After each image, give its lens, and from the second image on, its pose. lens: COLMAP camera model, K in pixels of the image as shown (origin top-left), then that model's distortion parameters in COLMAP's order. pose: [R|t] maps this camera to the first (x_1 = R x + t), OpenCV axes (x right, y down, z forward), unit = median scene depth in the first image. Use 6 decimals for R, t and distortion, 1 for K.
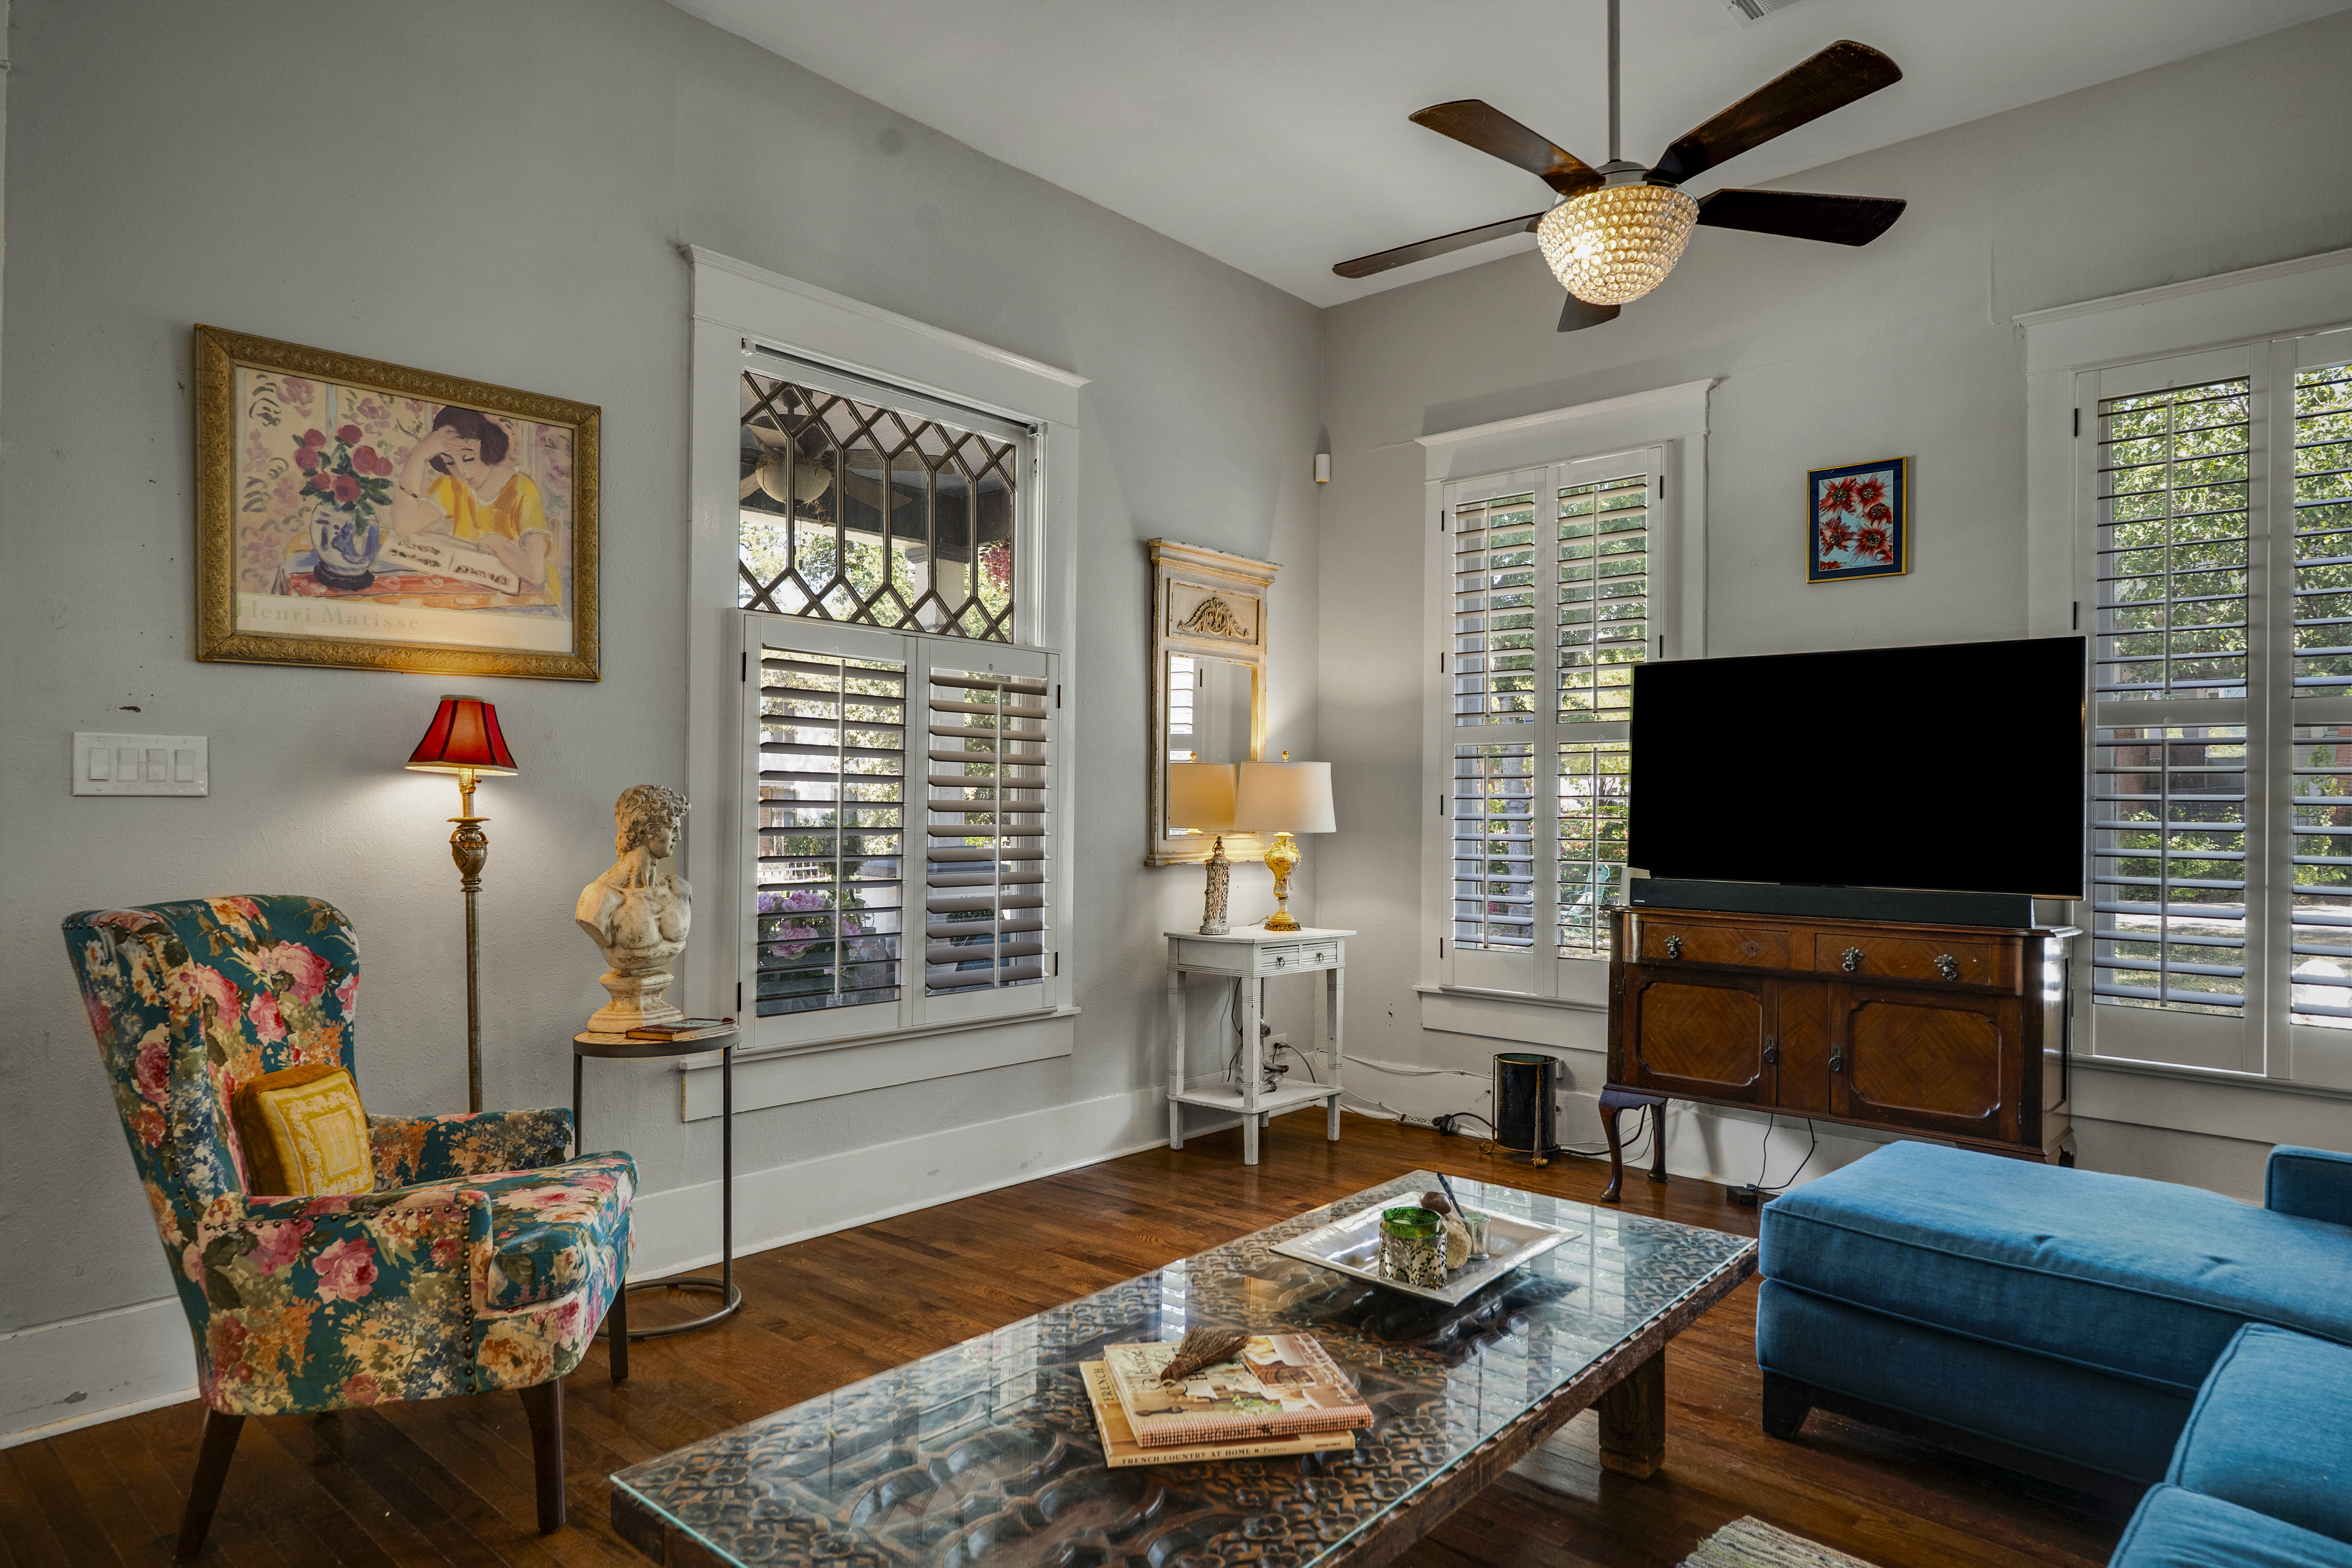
lens RADIAL K [[1361.2, 0, 1176.0], [0, 1361.2, 784.0], [0, 0, 1]] dist [0.000080, -0.001081]
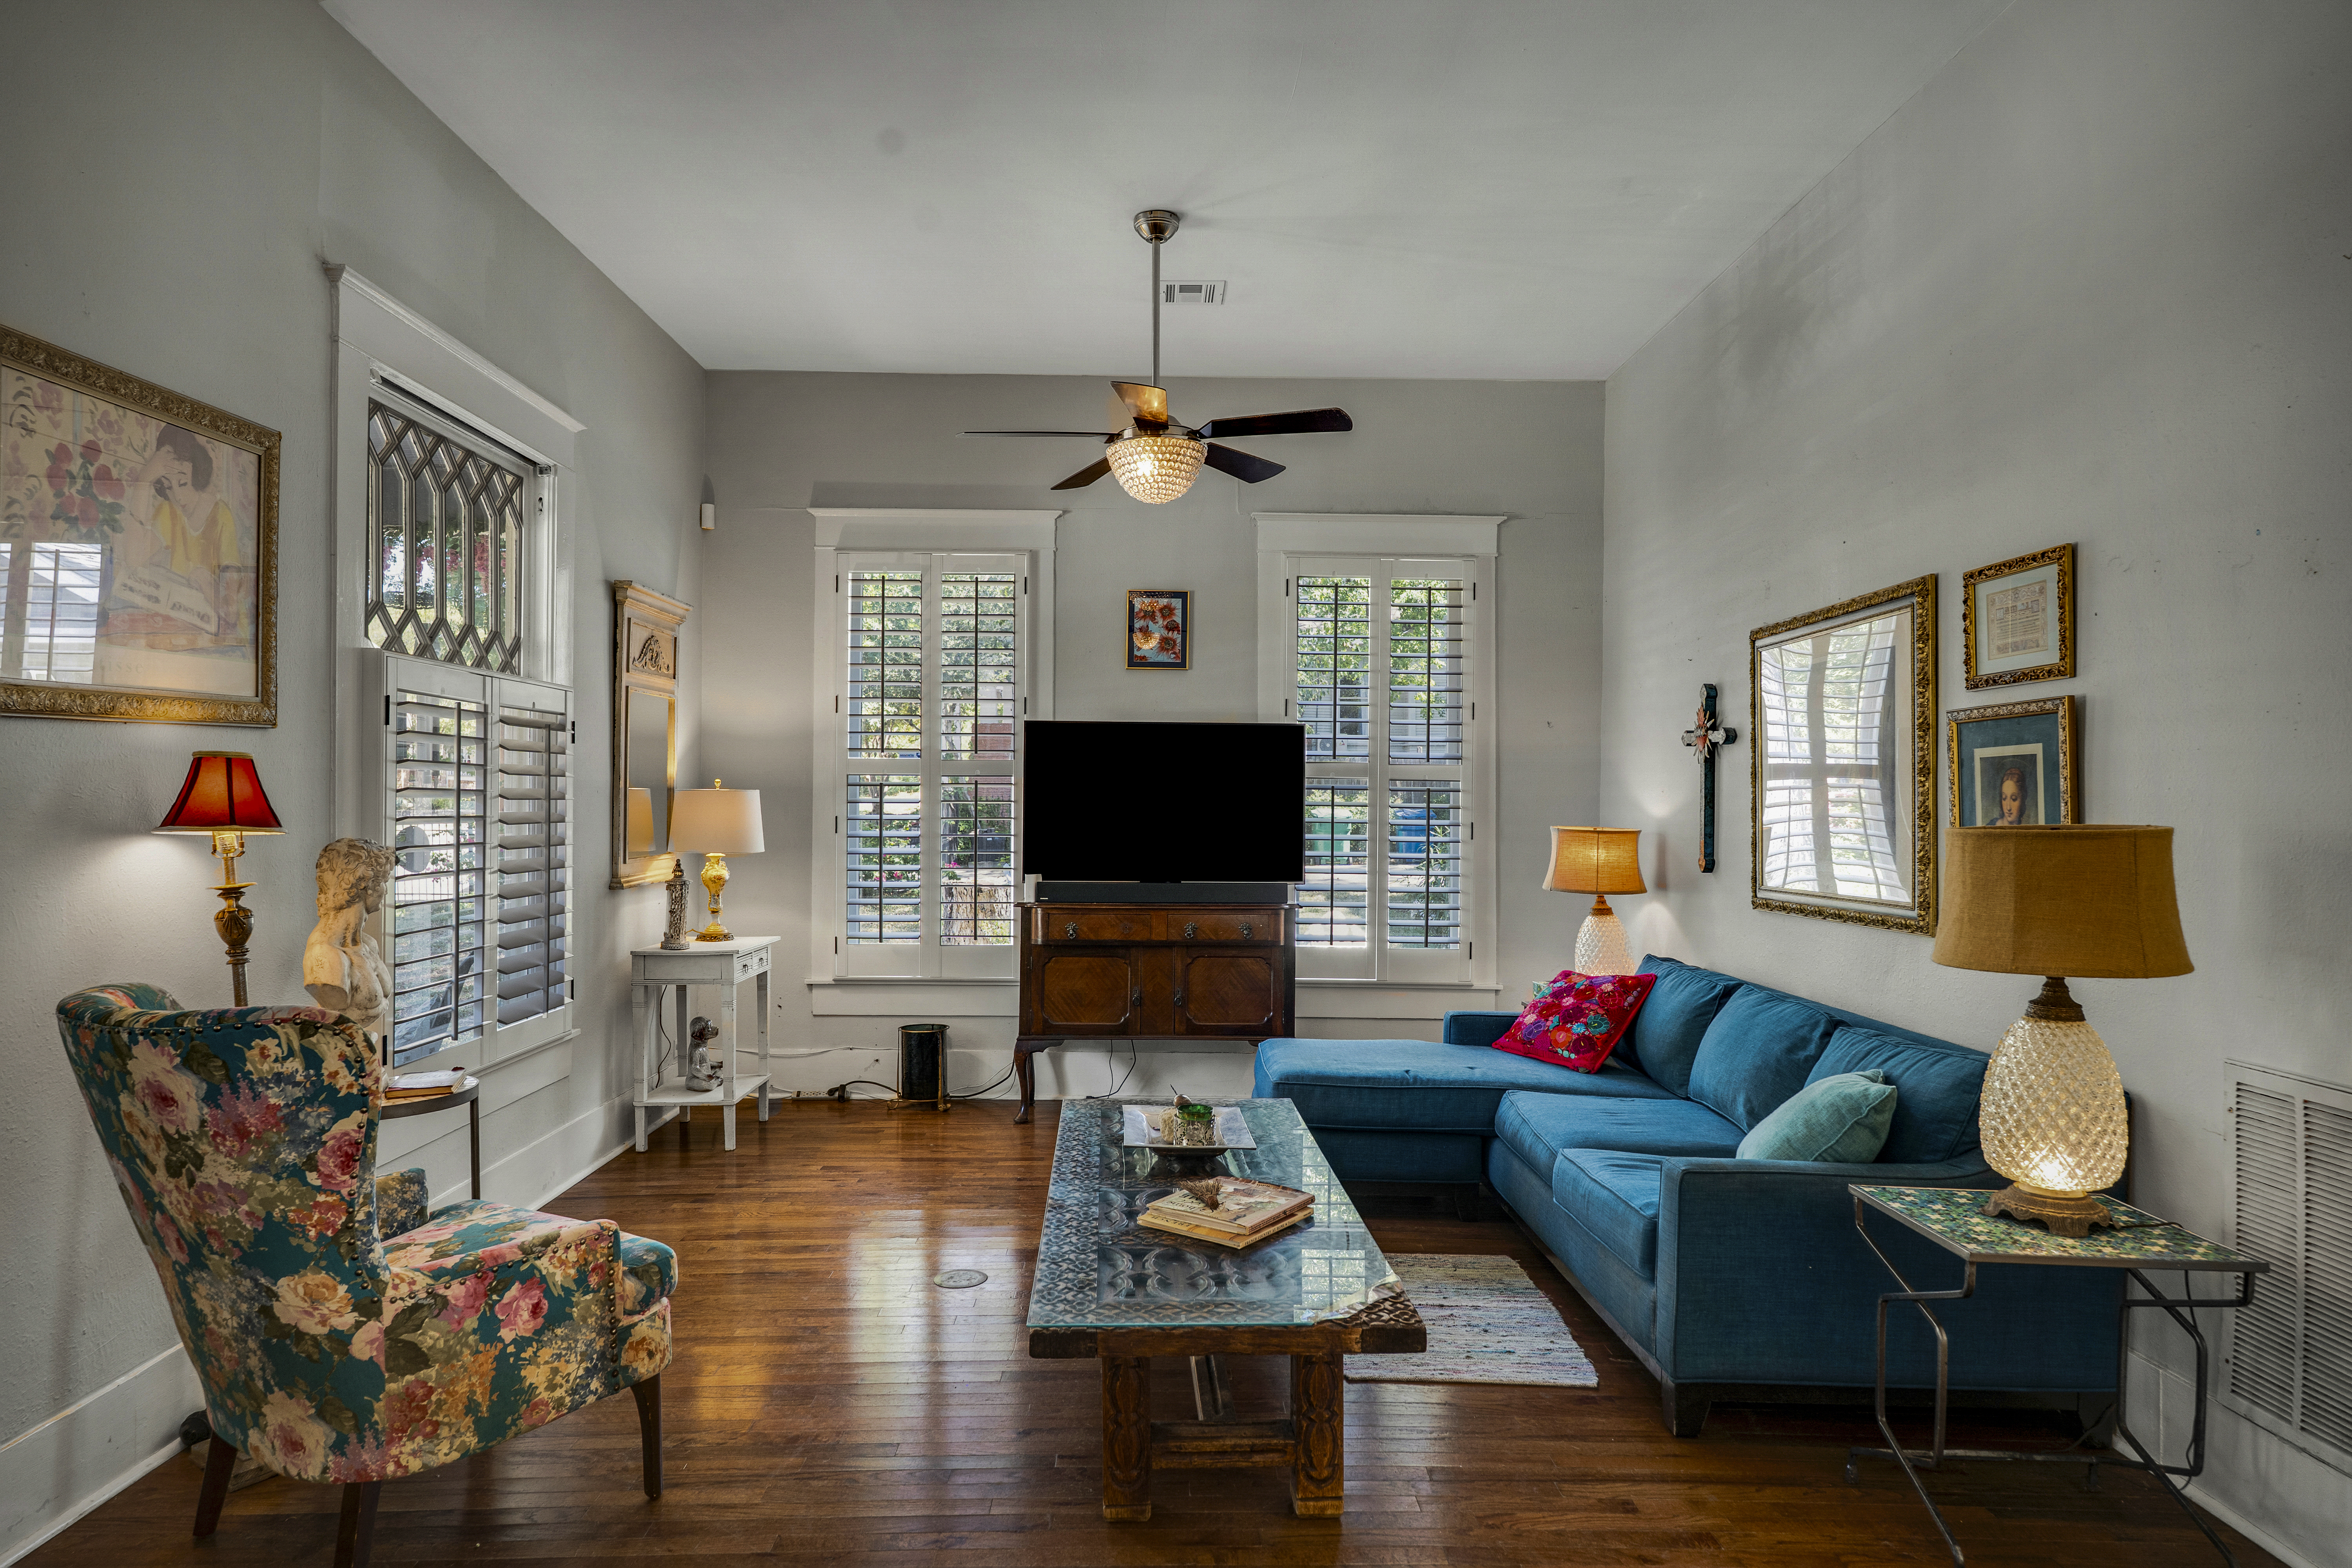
lens RADIAL K [[1361.2, 0, 1176.0], [0, 1361.2, 784.0], [0, 0, 1]] dist [0.000080, -0.001081]
pose [[0.729000, 0.002202, 0.684510, -0.663133], [-0.011623, 0.999890, 0.009162, -0.056948], [-0.684415, -0.014635, 0.728946, -0.107590]]
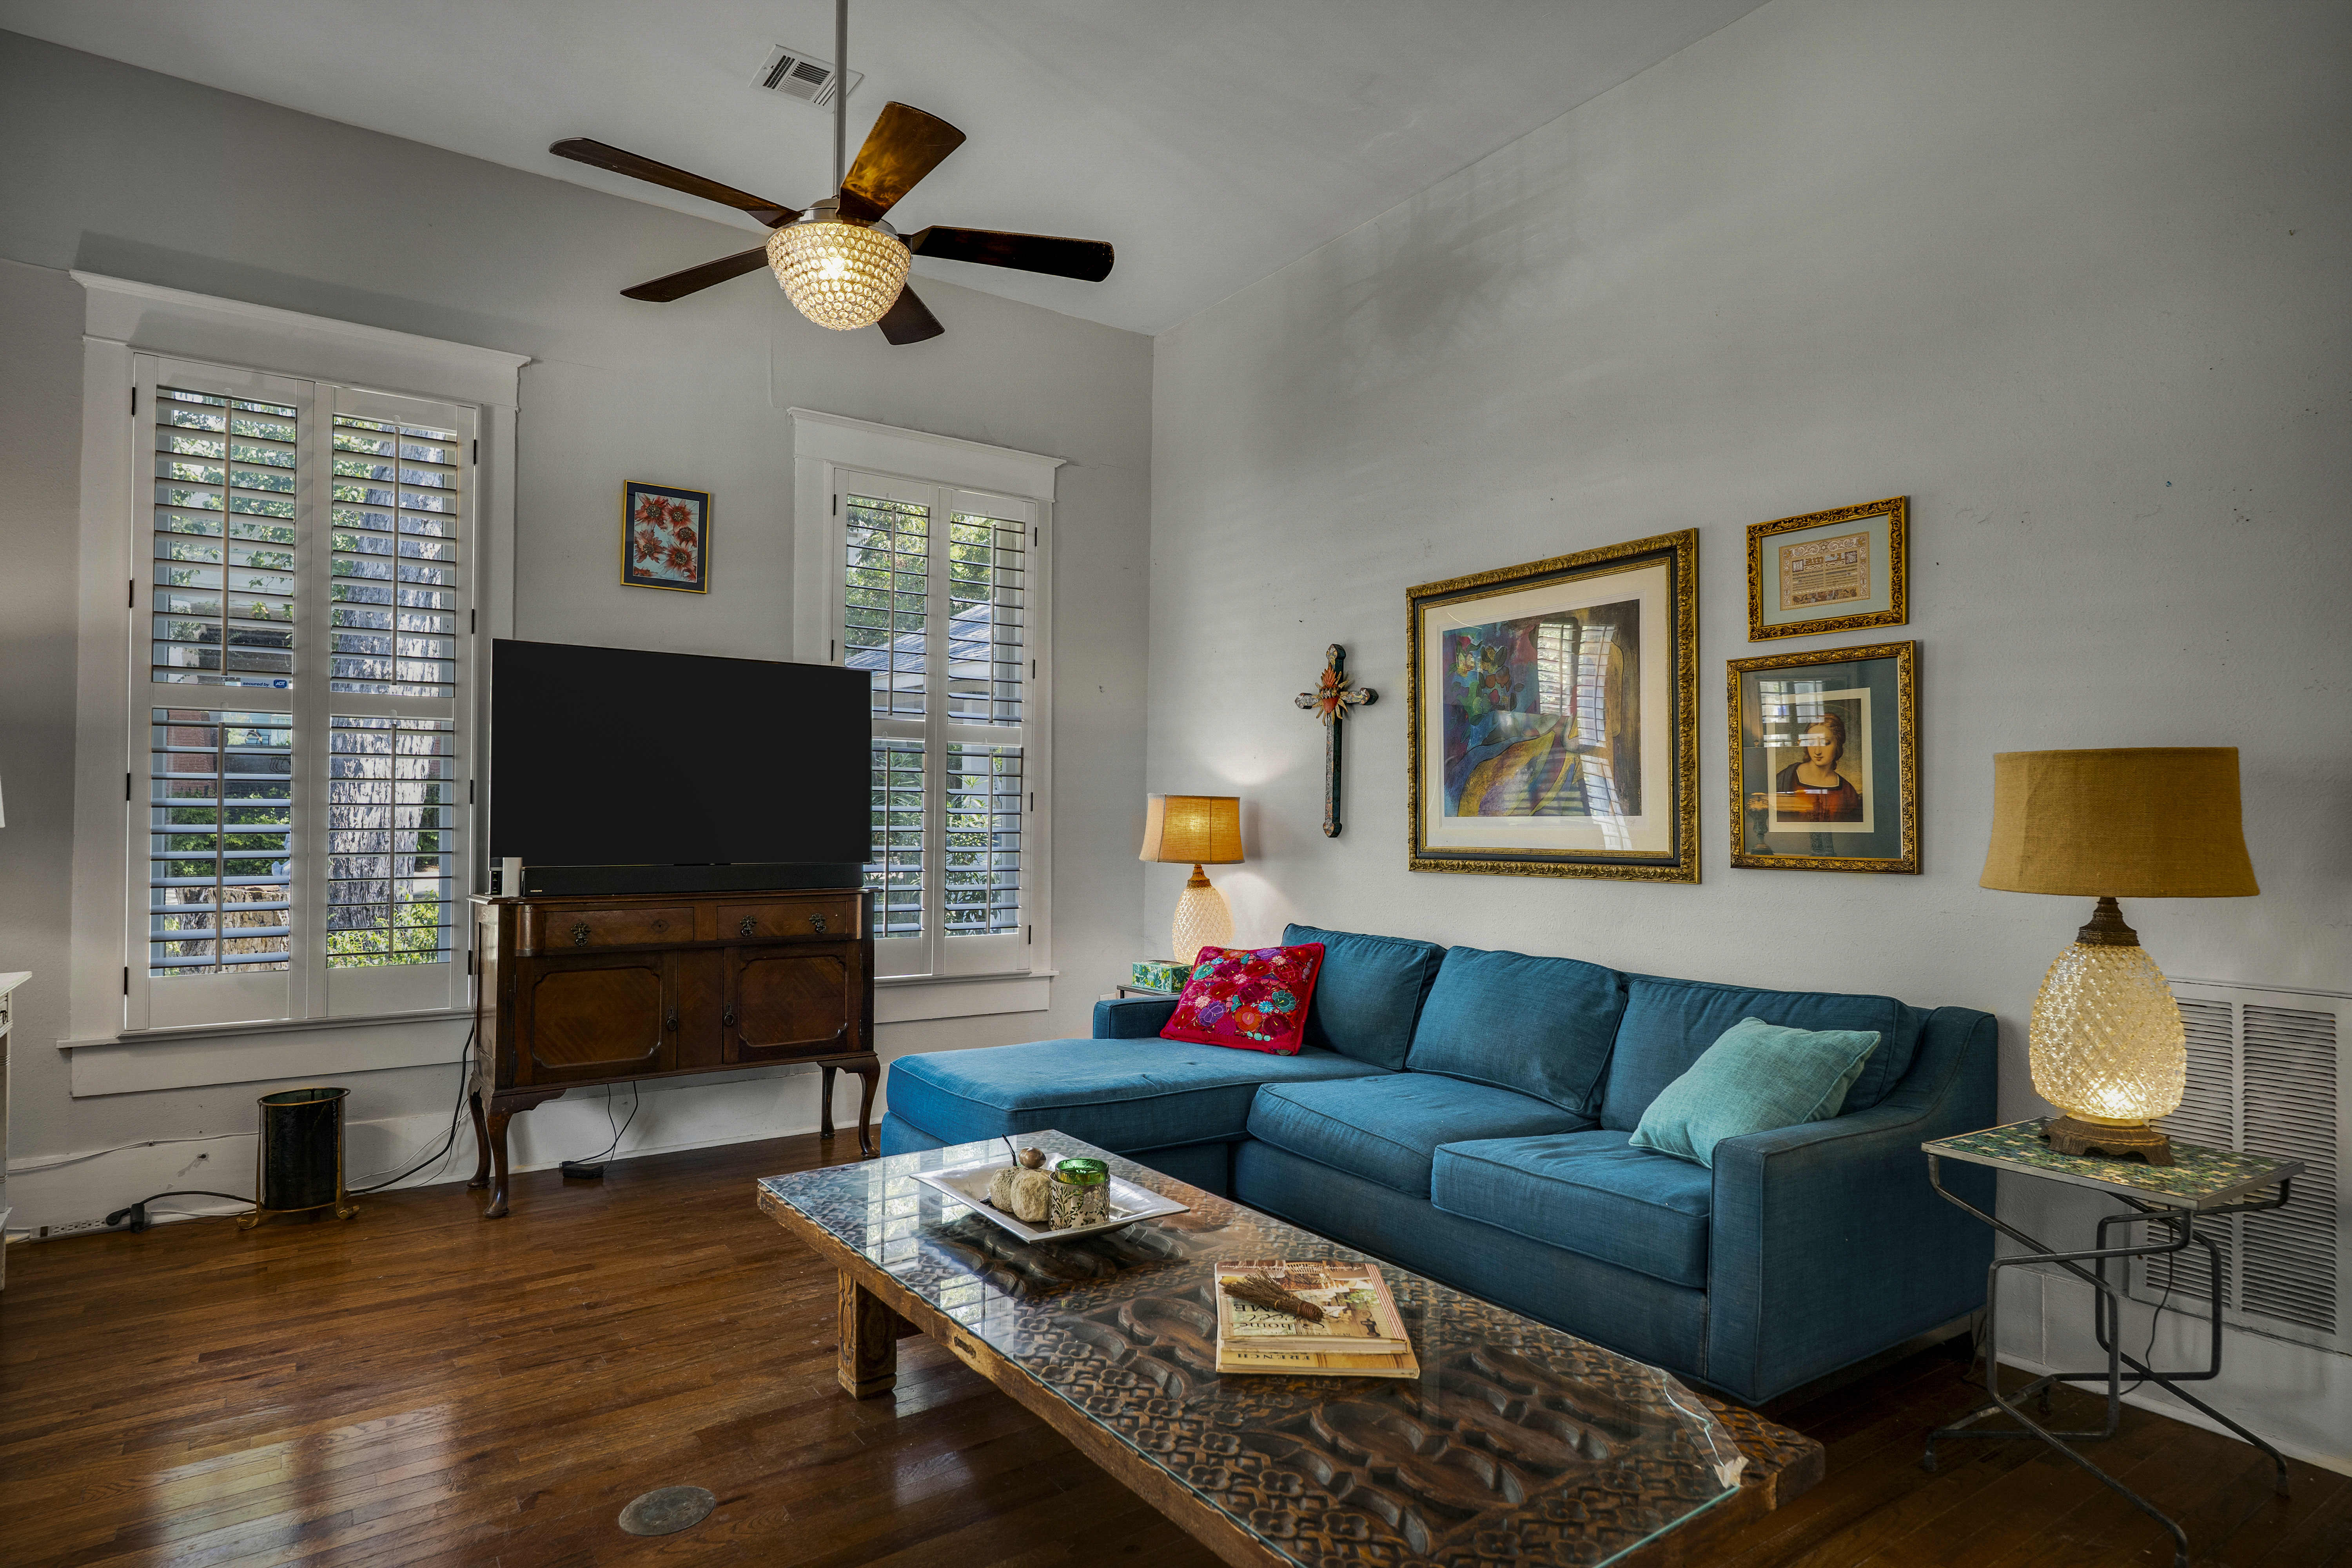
lens RADIAL K [[1271.6, 0, 1176.0], [0, 1271.6, 784.0], [0, 0, 1]] dist [-0.000937, 0.000357]
pose [[0.223719, 0.011829, 0.974582, -0.577168], [-0.023916, 0.999692, -0.006644, 0.007960], [-0.974360, -0.021822, 0.223933, 0.486308]]
